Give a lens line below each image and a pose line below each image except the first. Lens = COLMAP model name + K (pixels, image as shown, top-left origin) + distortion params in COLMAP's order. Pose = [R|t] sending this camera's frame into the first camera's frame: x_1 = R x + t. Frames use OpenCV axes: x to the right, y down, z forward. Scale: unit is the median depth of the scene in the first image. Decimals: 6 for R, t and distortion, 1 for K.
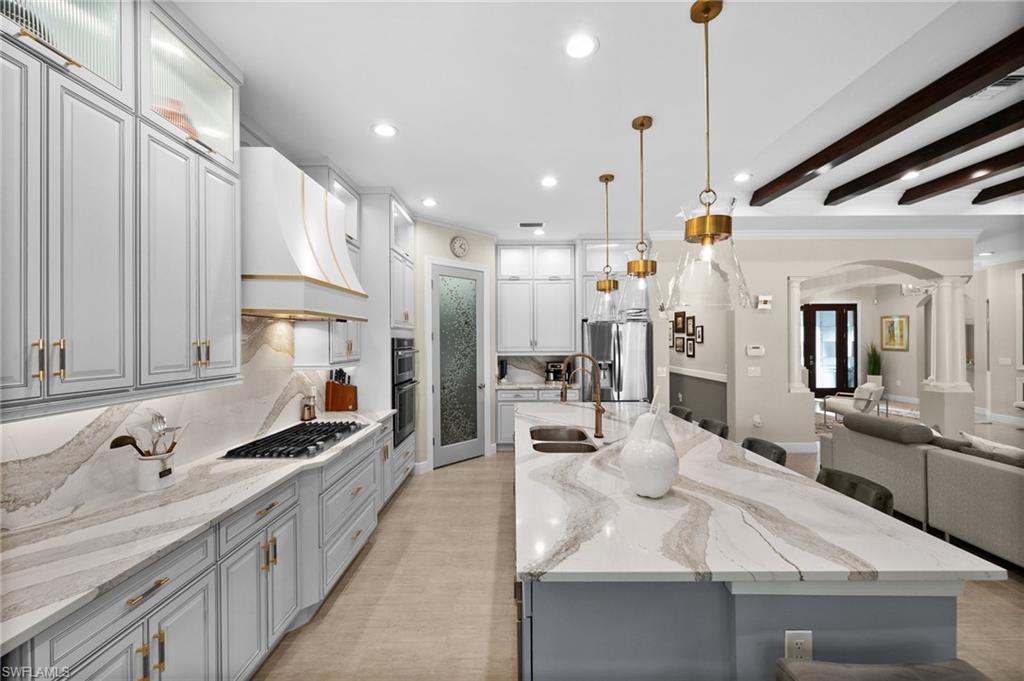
lens RADIAL K [[408.4, 0, 510.9], [0, 408.4, 340.6], [0, 0, 1]] dist [-0.000544, -0.000399]
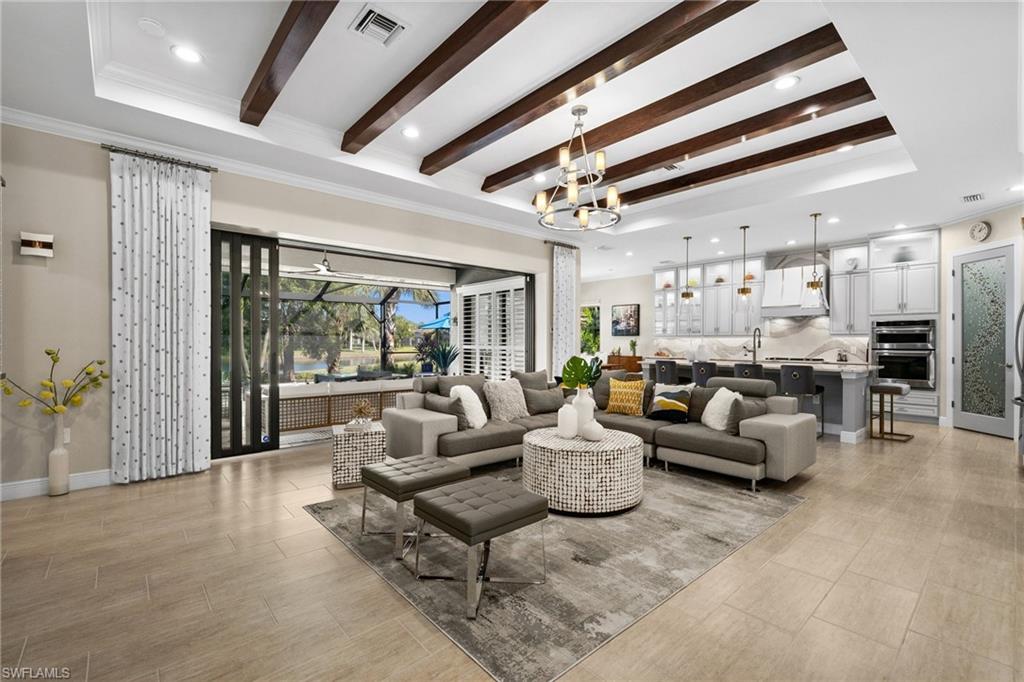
lens RADIAL K [[442.5, 0, 512.2], [0, 442.5, 342.4], [0, 0, 1]] dist [-0.001190, -0.000400]
pose [[-0.749071, 0.006598, -0.662457, 1.502460], [0.003060, 0.999974, 0.006499, 0.047608], [0.662483, 0.002841, -0.749071, 1.014528]]
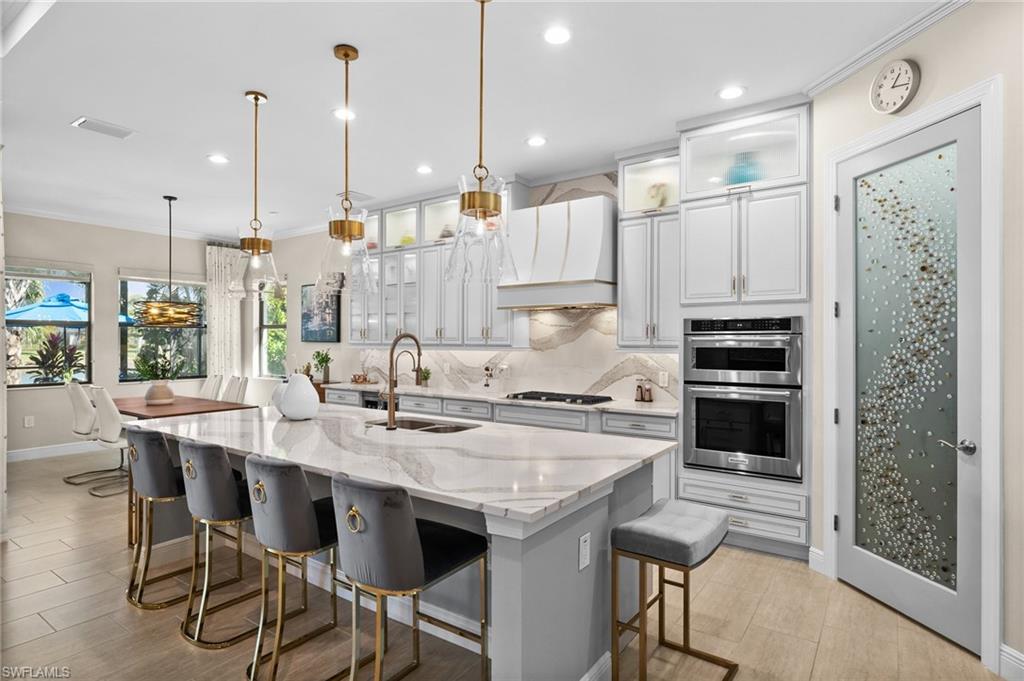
lens RADIAL K [[537.4, 0, 509.4], [0, 537.4, 341.1], [0, 0, 1]] dist [-0.001126, 0.001463]
pose [[-0.572929, 0.005746, -0.819585, 0.518504], [0.001550, 0.999981, 0.005927, 0.020421], [0.819604, 0.002125, -0.572927, 0.953564]]
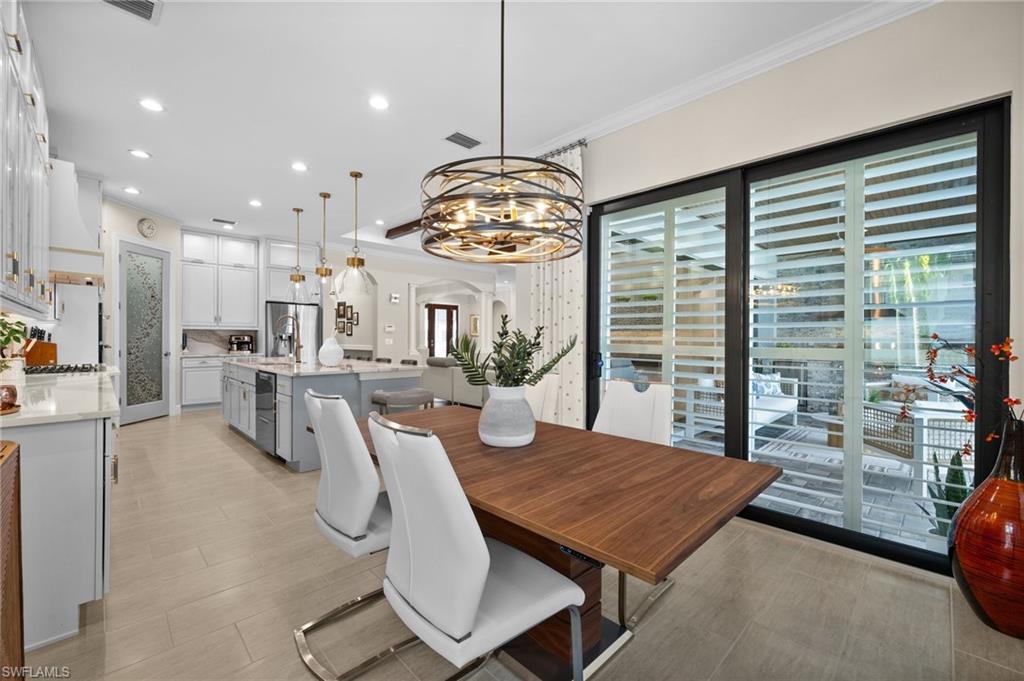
lens RADIAL K [[442.5, 0, 518.3], [0, 442.5, 338.8], [0, 0, 1]] dist [-0.001190, -0.000400]
pose [[0.712180, 0.009858, 0.701927, -0.239555], [-0.008556, 0.999949, -0.005362, 0.068484], [-0.701945, -0.002187, 0.712228, -0.552720]]
